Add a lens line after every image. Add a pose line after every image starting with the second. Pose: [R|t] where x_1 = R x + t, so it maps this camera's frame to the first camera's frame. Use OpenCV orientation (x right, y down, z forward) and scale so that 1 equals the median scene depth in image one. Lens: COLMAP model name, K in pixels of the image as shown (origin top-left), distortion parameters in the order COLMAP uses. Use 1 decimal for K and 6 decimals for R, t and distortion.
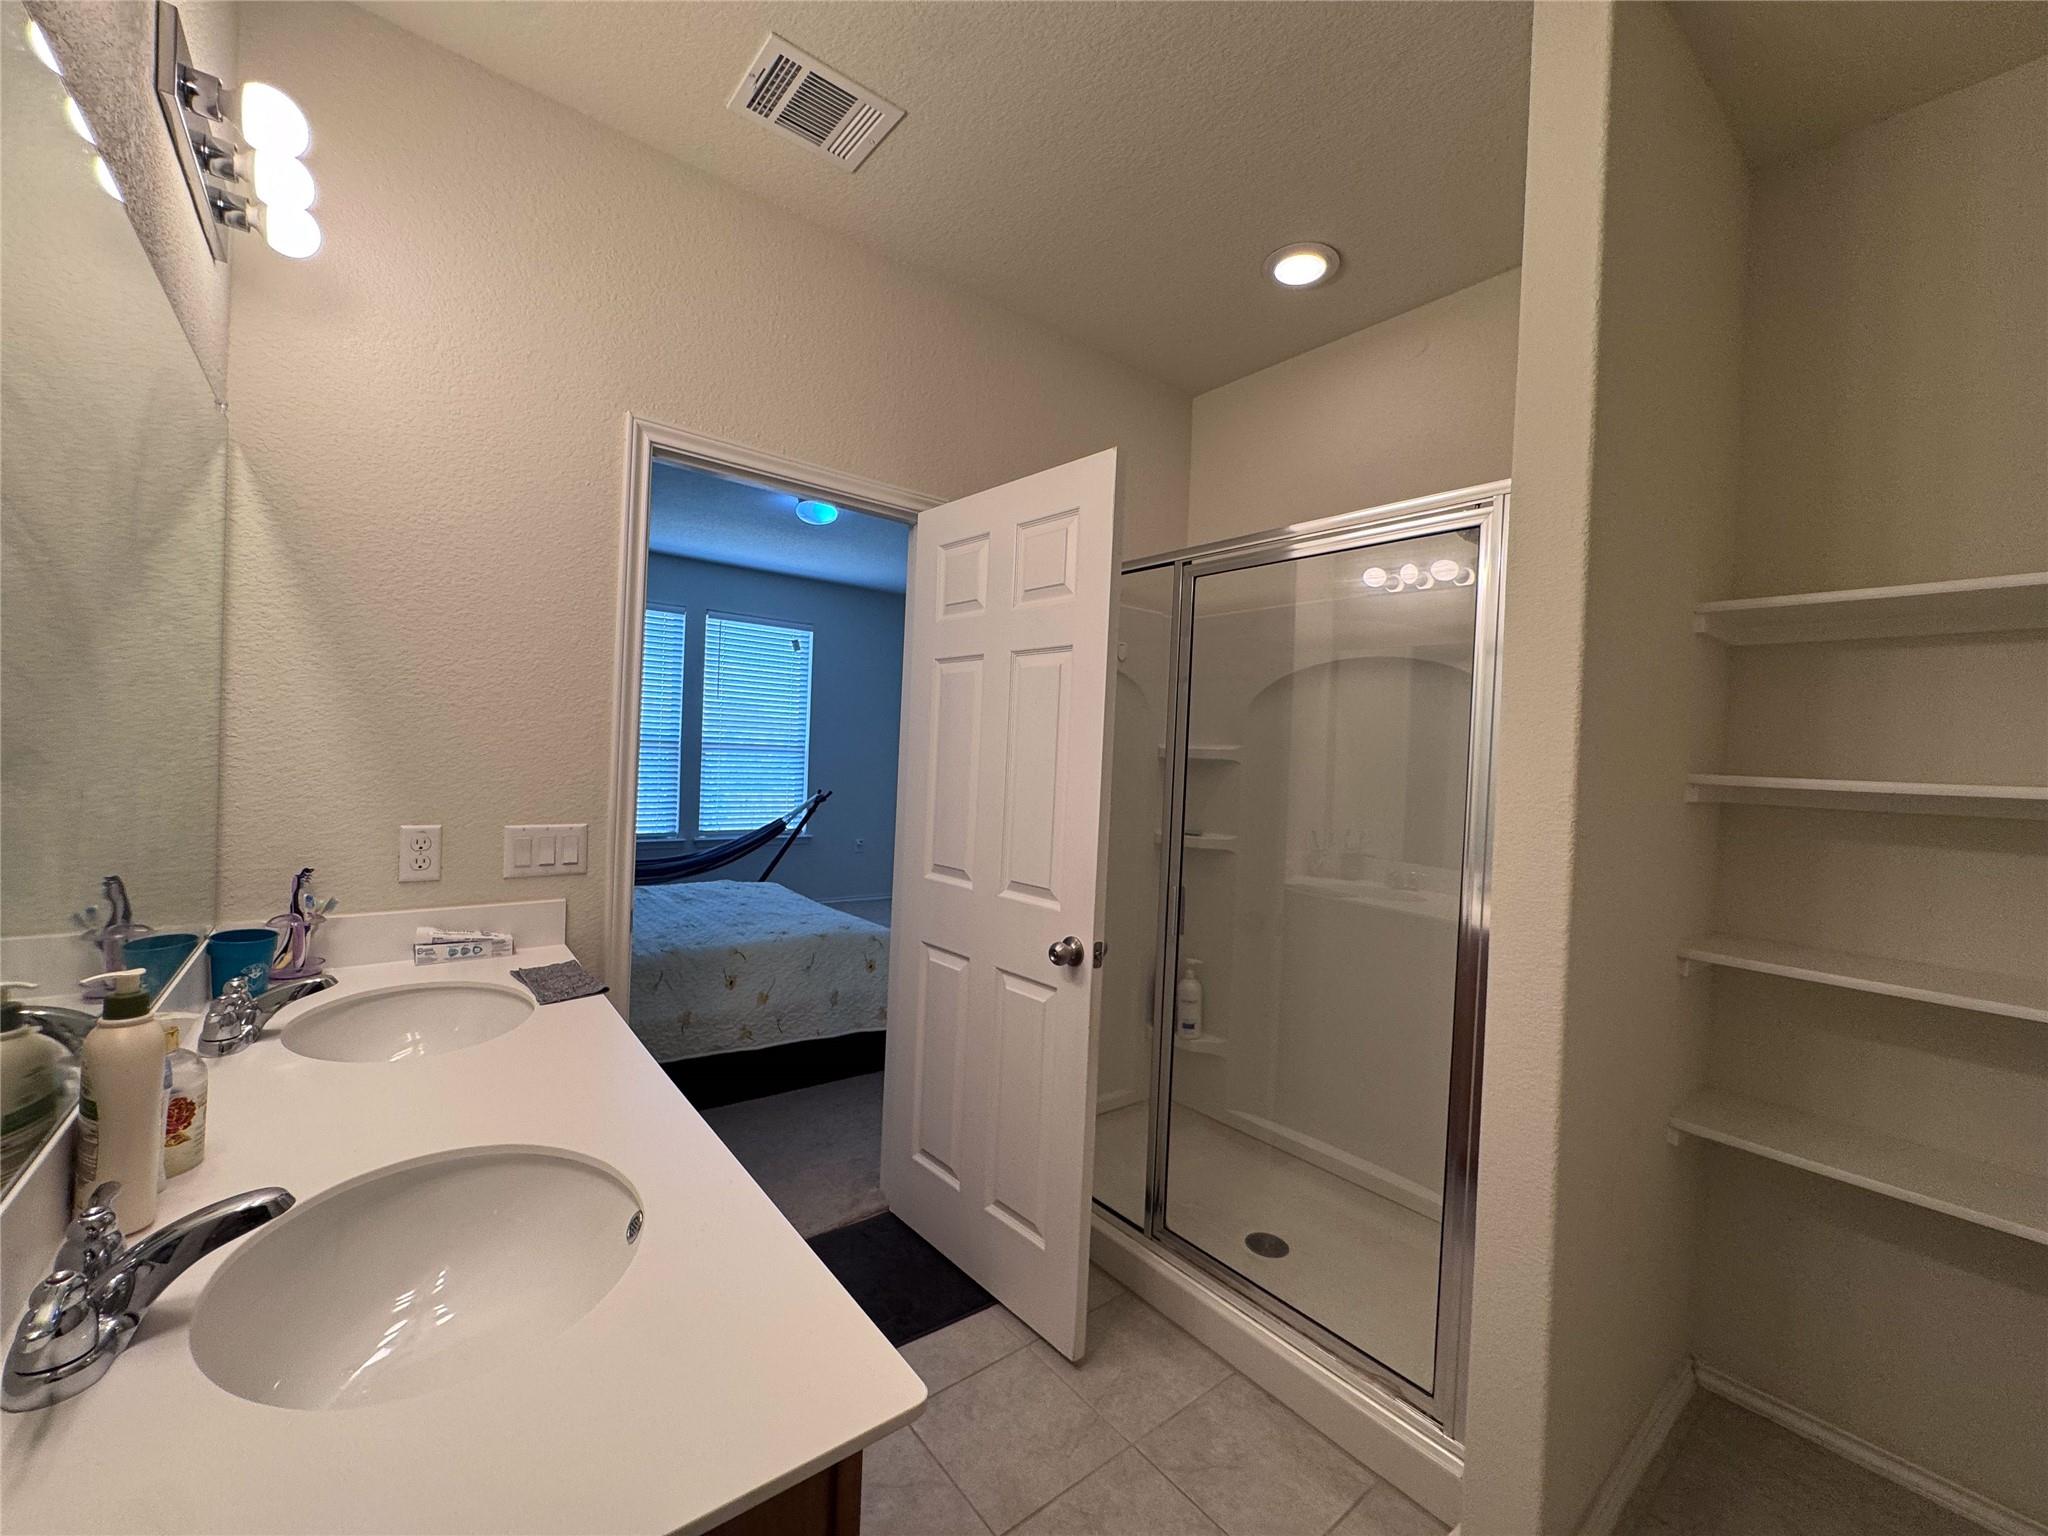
lens RADIAL K [[823.0, 0, 1026.2], [0, 823.0, 769.0], [0, 0, 1]] dist [-0.012807, 0.000659]
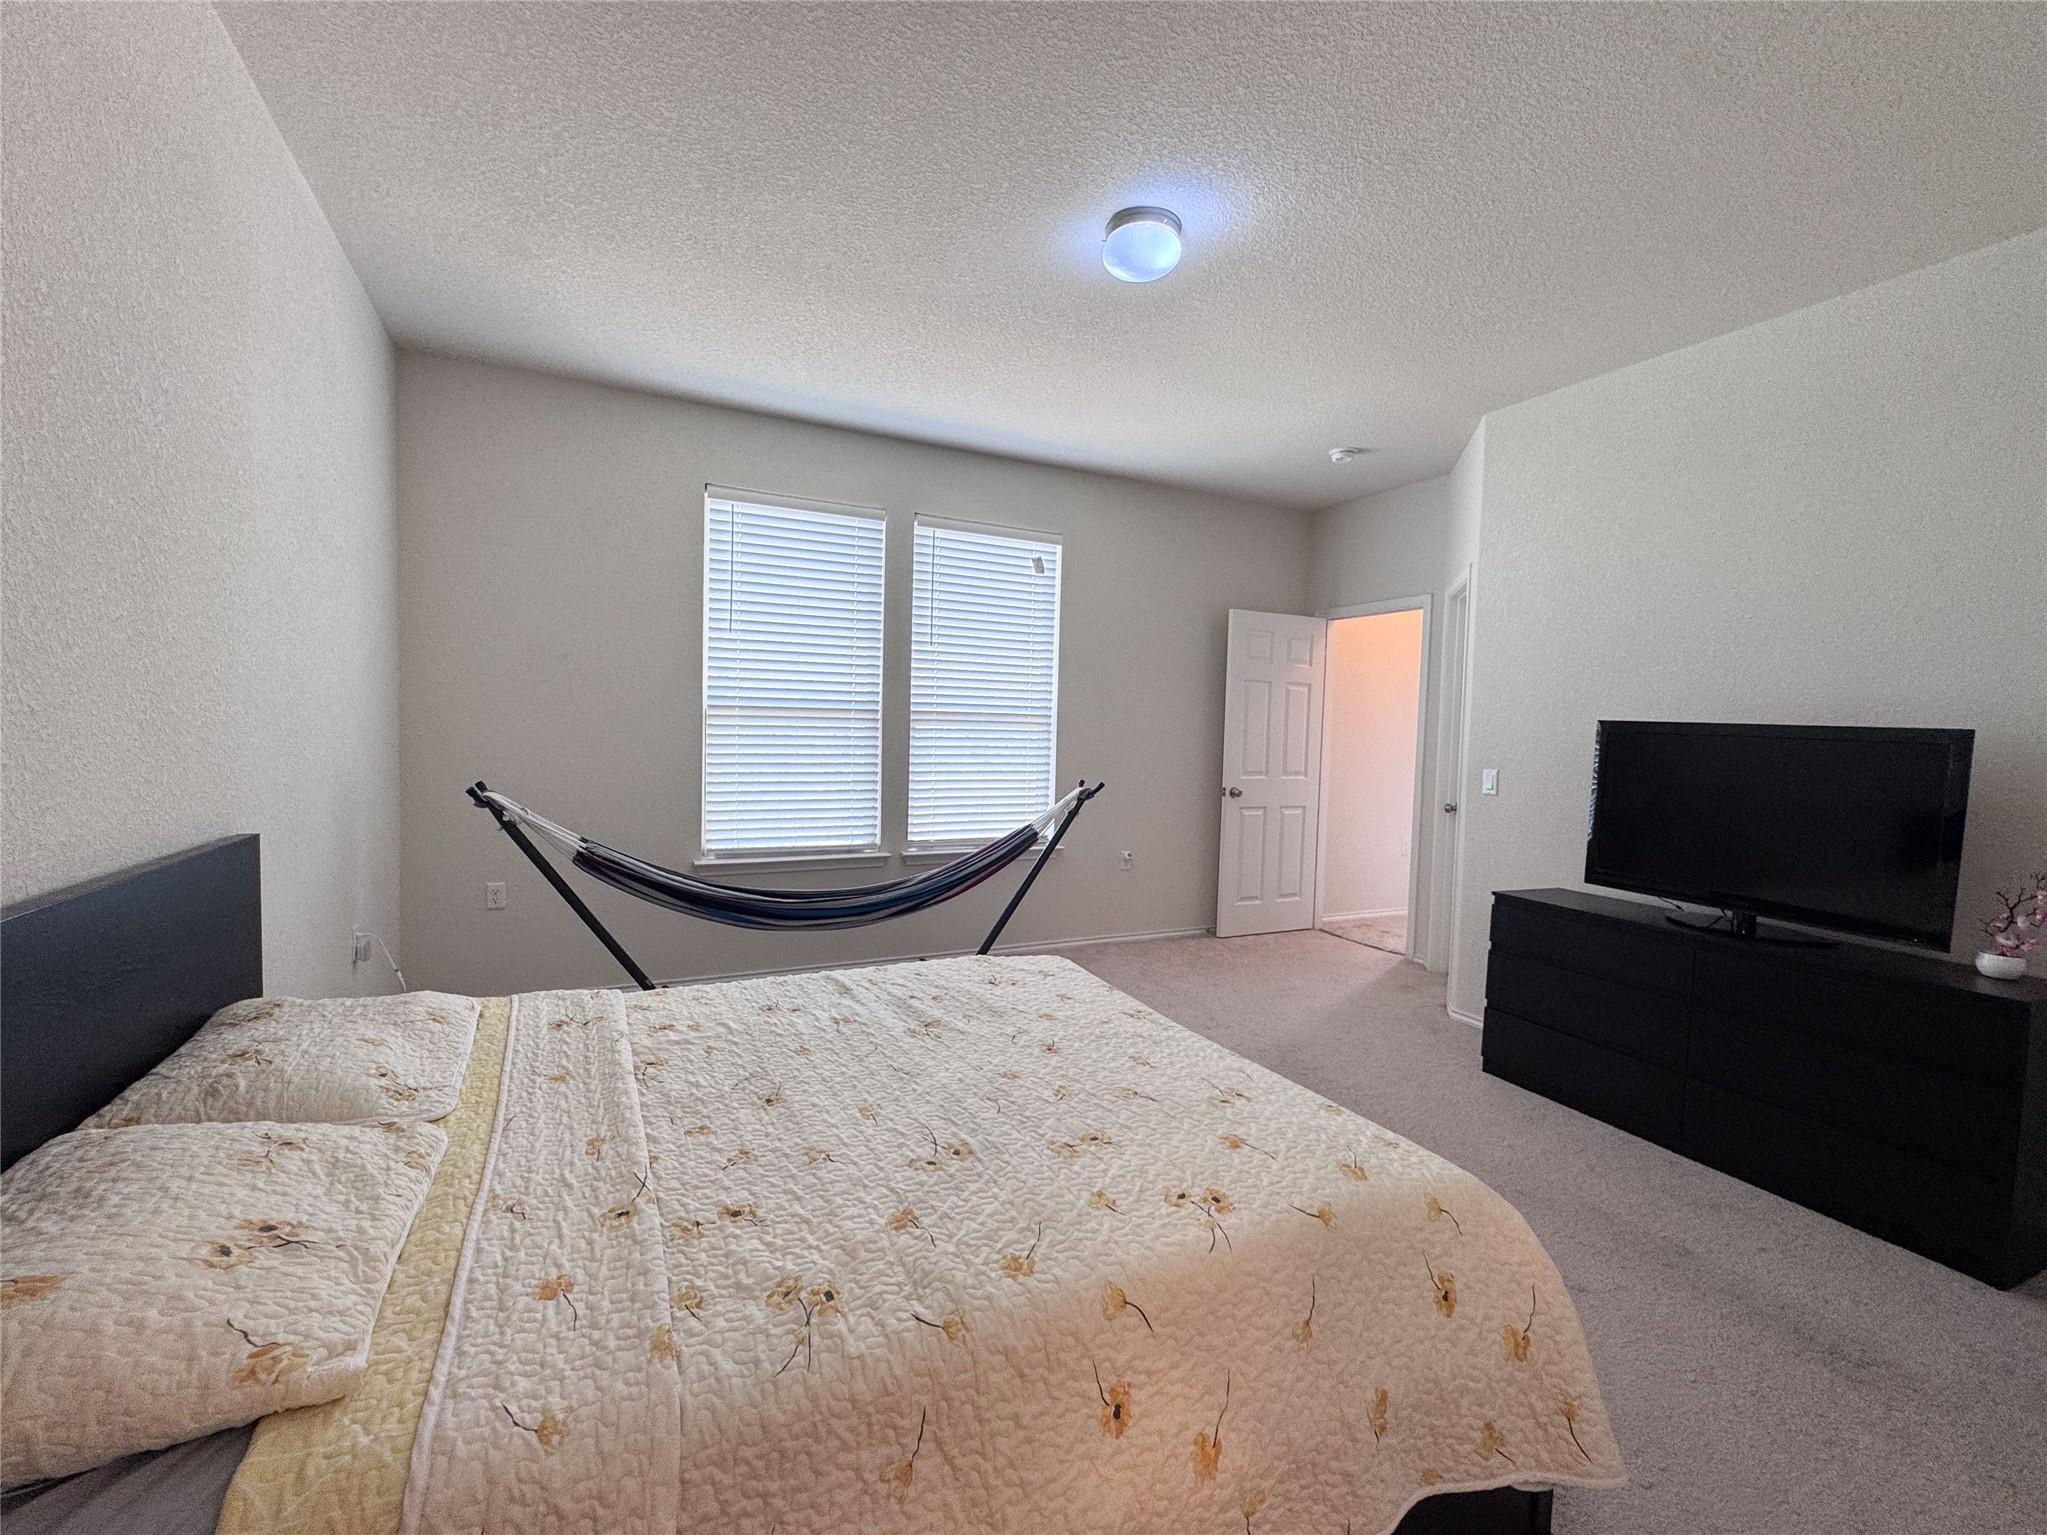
lens RADIAL K [[822.6, 0, 1018.9], [0, 822.6, 760.0], [0, 0, 1]] dist [-0.012807, 0.000659]
pose [[0.980644, 0.004627, -0.195745, -0.176241], [-0.001920, 0.999900, 0.014017, 0.000591], [0.195791, -0.013370, 0.980555, 0.356652]]
